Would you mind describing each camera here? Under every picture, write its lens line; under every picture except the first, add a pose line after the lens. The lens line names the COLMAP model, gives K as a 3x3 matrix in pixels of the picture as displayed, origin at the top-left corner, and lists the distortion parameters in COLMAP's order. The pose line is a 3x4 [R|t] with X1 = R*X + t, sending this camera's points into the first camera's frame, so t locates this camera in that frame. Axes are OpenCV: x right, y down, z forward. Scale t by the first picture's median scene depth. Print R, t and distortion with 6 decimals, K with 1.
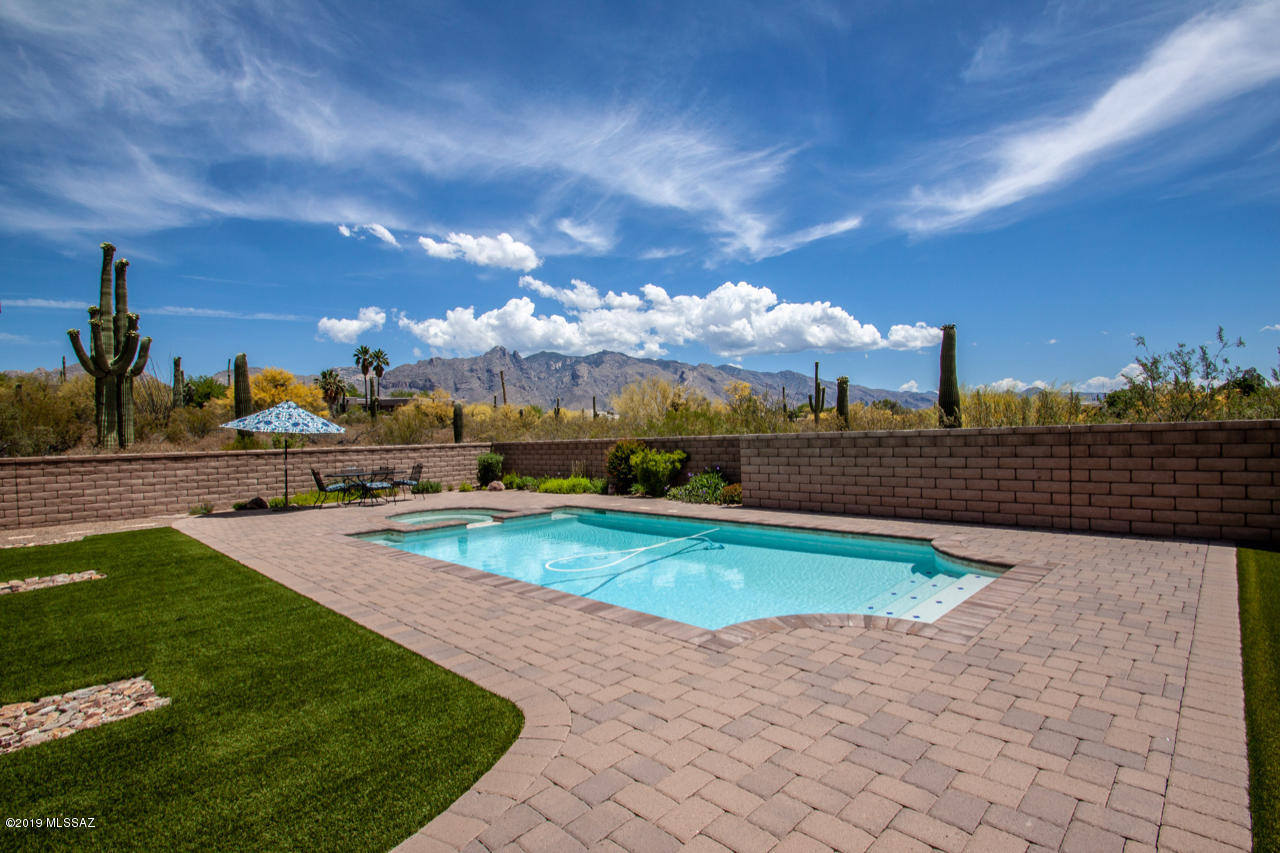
lens RADIAL K [[595.0, 0, 631.3], [0, 595.0, 445.0], [0, 0, 1]] dist [0.016629, -0.020143]
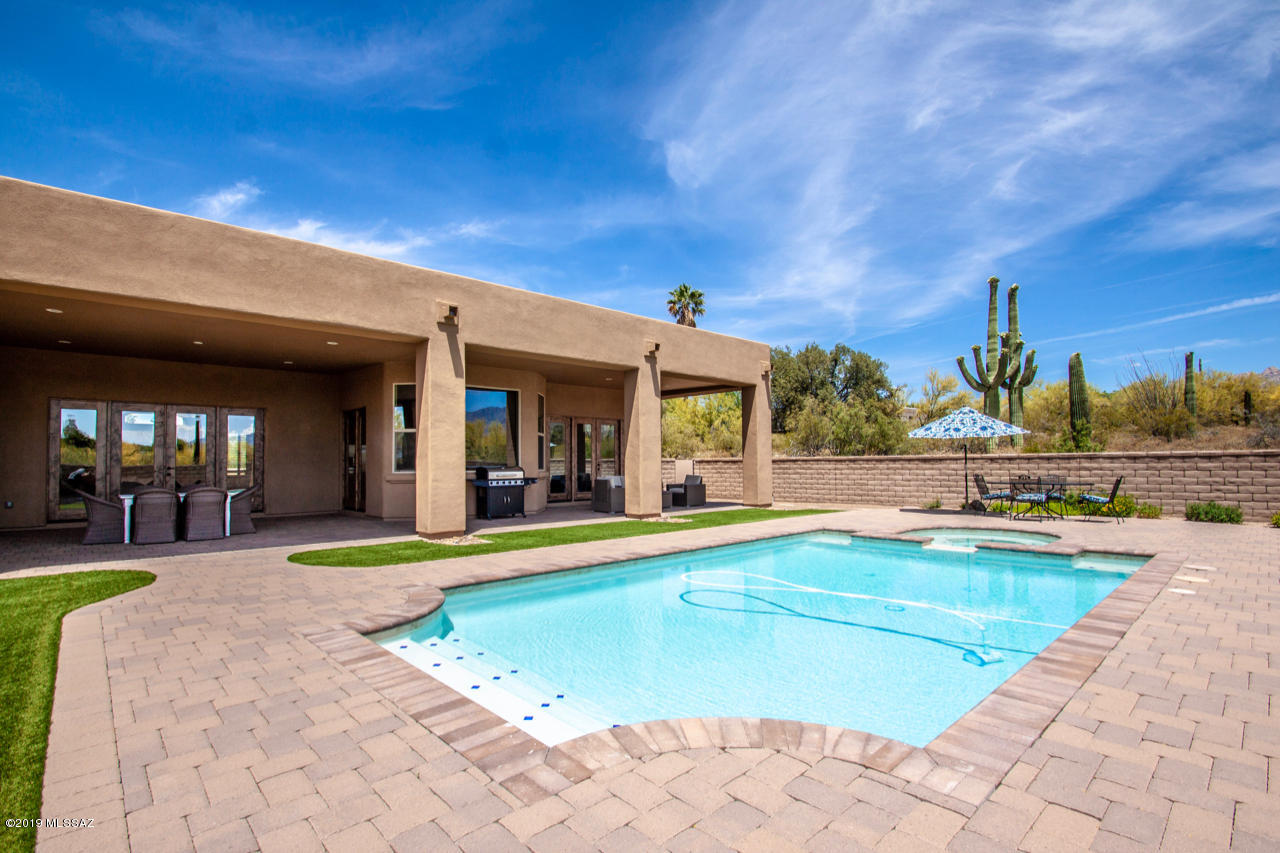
lens RADIAL K [[595.0, 0, 631.3], [0, 595.0, 445.0], [0, 0, 1]] dist [0.016629, -0.020143]
pose [[-0.040019, -0.000713, -0.999199, 0.465691], [-0.003009, 0.999995, -0.000593, -0.005421], [0.999194, 0.002983, -0.040021, 0.469474]]
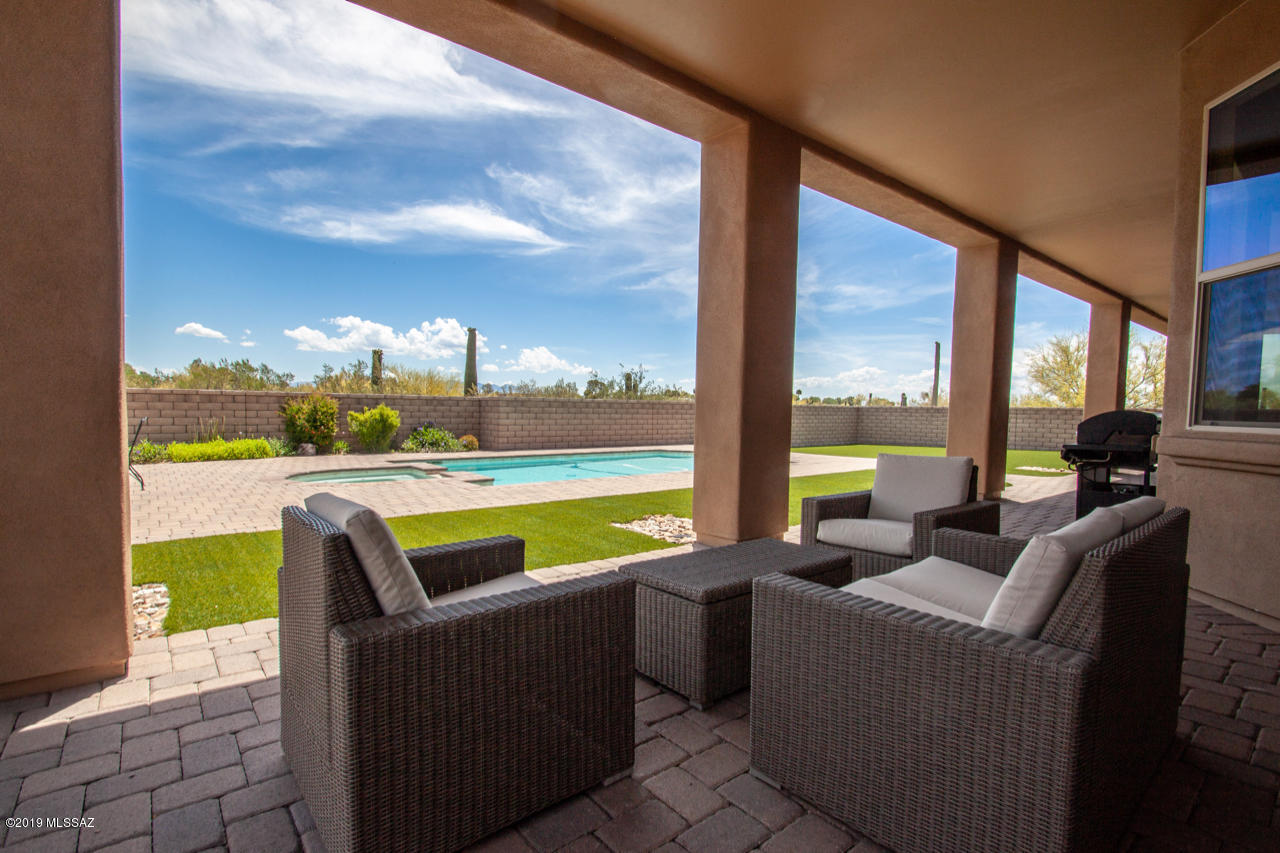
lens RADIAL K [[609.5, 0, 624.6], [0, 609.5, 448.4], [0, 0, 1]] dist [0.017328, -0.022934]
pose [[0.115186, -0.032517, 0.992812, -0.952973], [-0.003537, 0.999444, 0.033145, 0.044290], [-0.993338, -0.007330, 0.115007, 0.478303]]
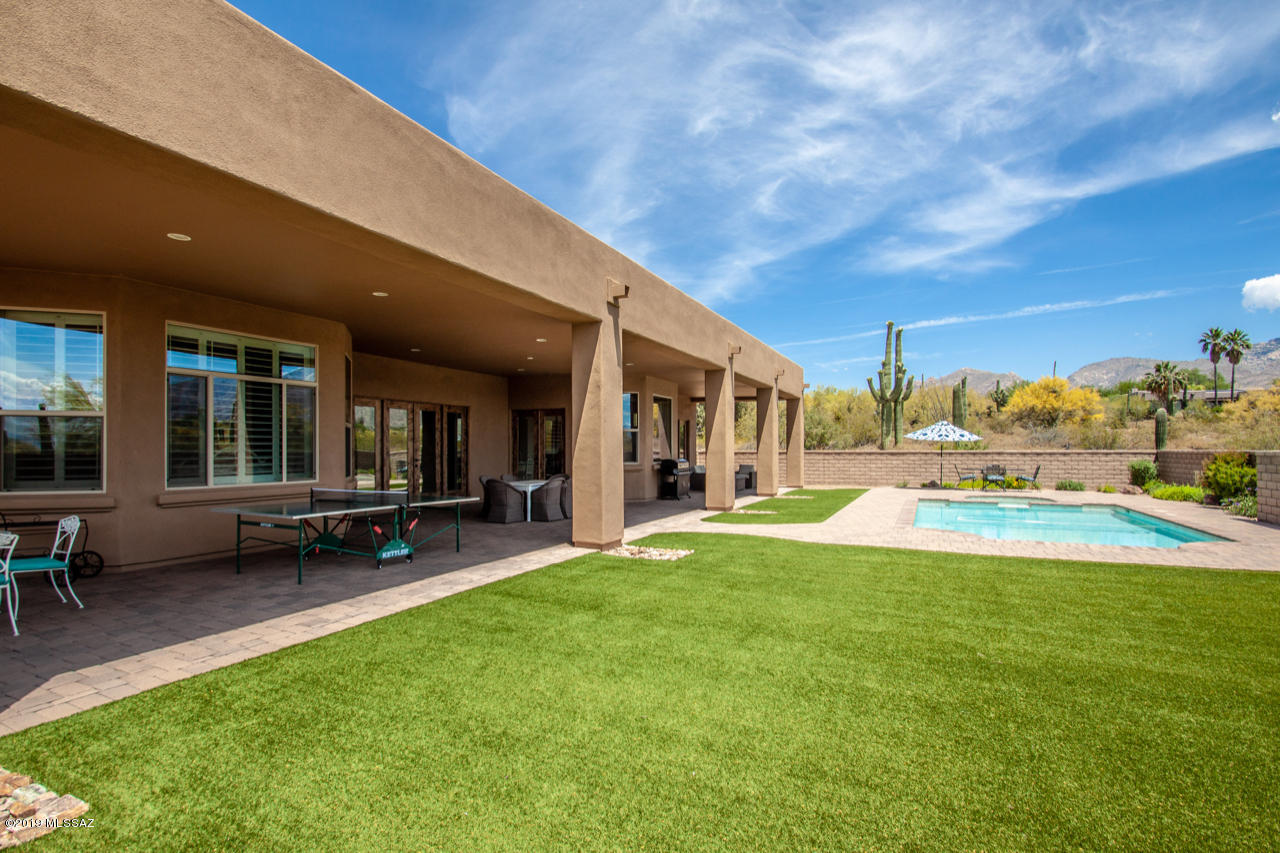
lens RADIAL K [[609.5, 0, 624.6], [0, 609.5, 448.4], [0, 0, 1]] dist [0.017328, -0.022934]
pose [[0.318319, 0.028907, -0.947543, 0.696149], [-0.019986, 0.999517, 0.023779, -0.020859], [0.947773, 0.011368, 0.318743, -0.319518]]
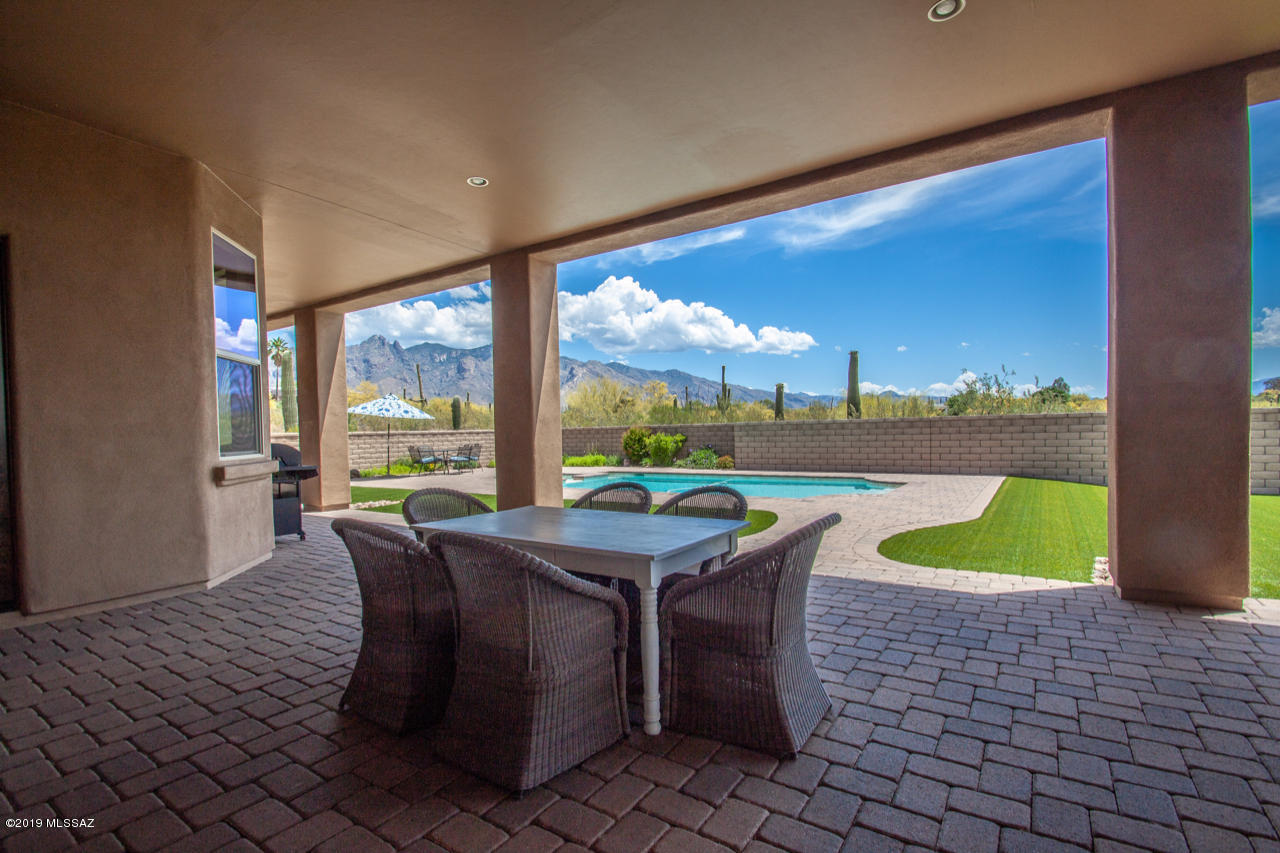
lens RADIAL K [[591.4, 0, 631.5], [0, 591.4, 446.9], [0, 0, 1]] dist [0.011613, 0.000073]
pose [[0.982571, 0.003032, 0.185863, -0.298871], [-0.004917, 0.999941, 0.009679, 0.027125], [-0.185823, -0.010424, 0.982528, -0.366384]]
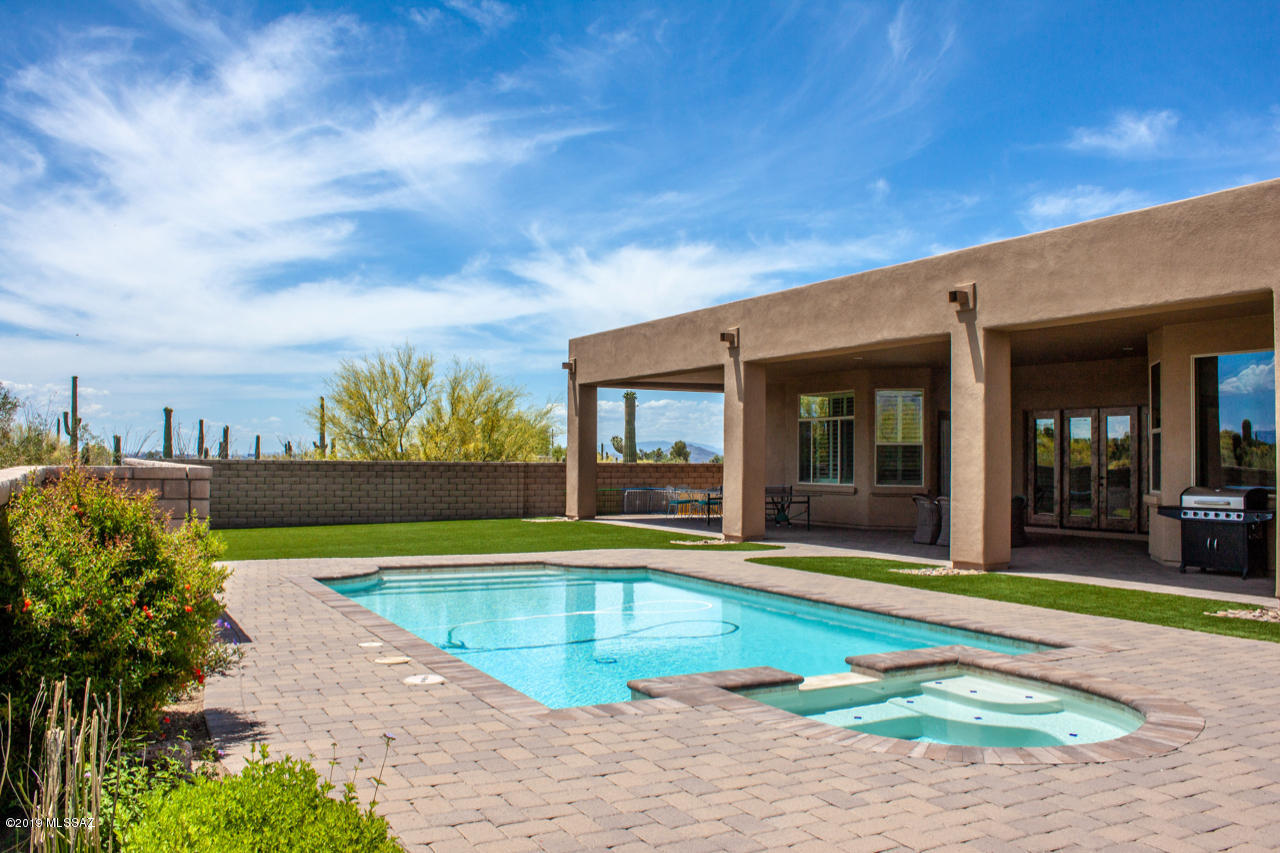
lens RADIAL K [[1066.2, 0, 641.9], [0, 1066.2, 435.5], [0, 0, 1]] dist [-0.169892, 0.147396]
pose [[-0.949410, 0.026656, 0.312905, -0.297138], [0.022005, 0.999589, -0.018385, -0.015035], [-0.313266, -0.010569, -0.949607, 1.356183]]
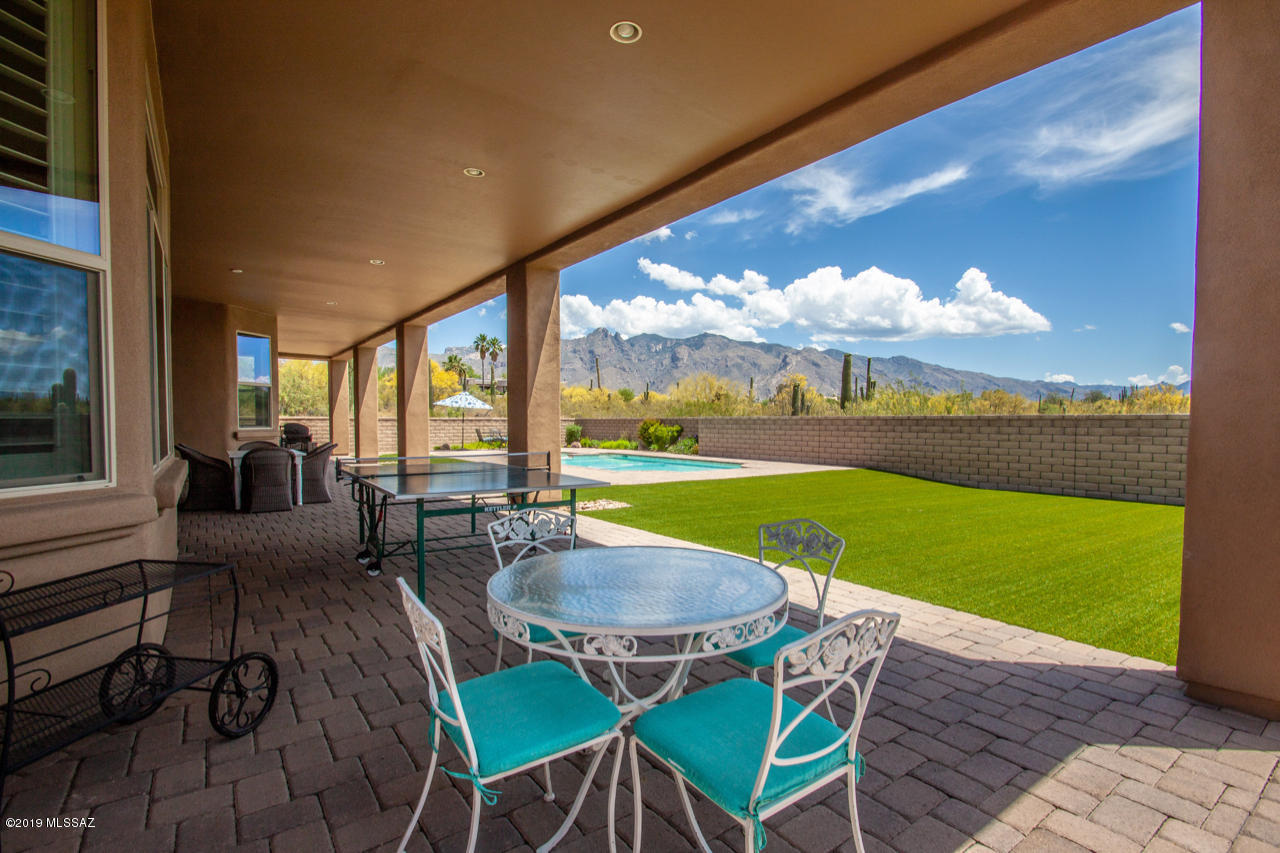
lens RADIAL K [[595.0, 0, 631.3], [0, 595.0, 445.0], [0, 0, 1]] dist [0.016629, -0.020143]
pose [[0.986095, 0.039392, -0.161449, 0.234164], [-0.034683, 0.998890, 0.031884, 0.015813], [0.162526, -0.025841, 0.986366, -0.731645]]
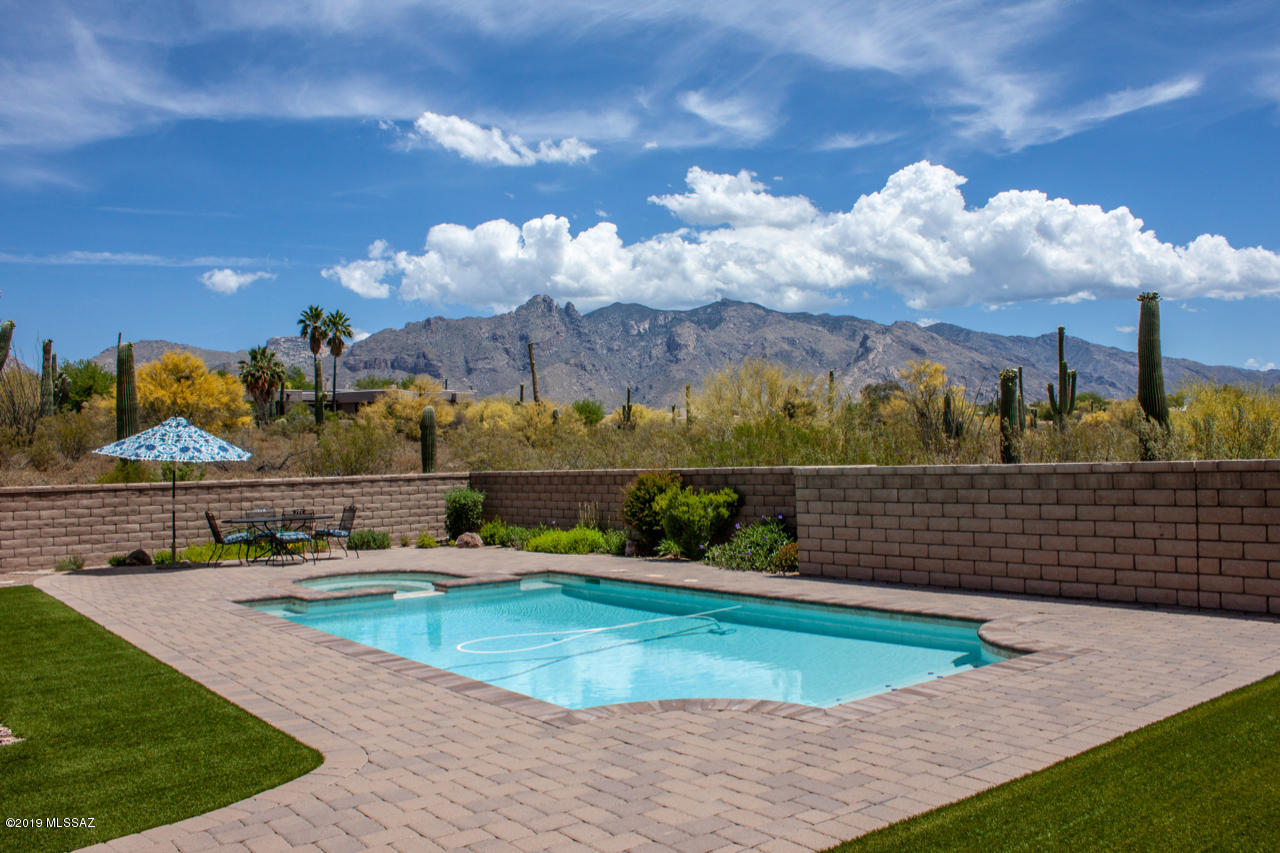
lens RADIAL K [[1066.2, 0, 641.9], [0, 1066.2, 435.5], [0, 0, 1]] dist [-0.169892, 0.147396]
pose [[0.992415, -0.000988, -0.122929, 0.132767], [-0.002733, 0.999543, -0.030096, -0.014358], [0.122903, 0.030204, 0.991959, -0.167031]]
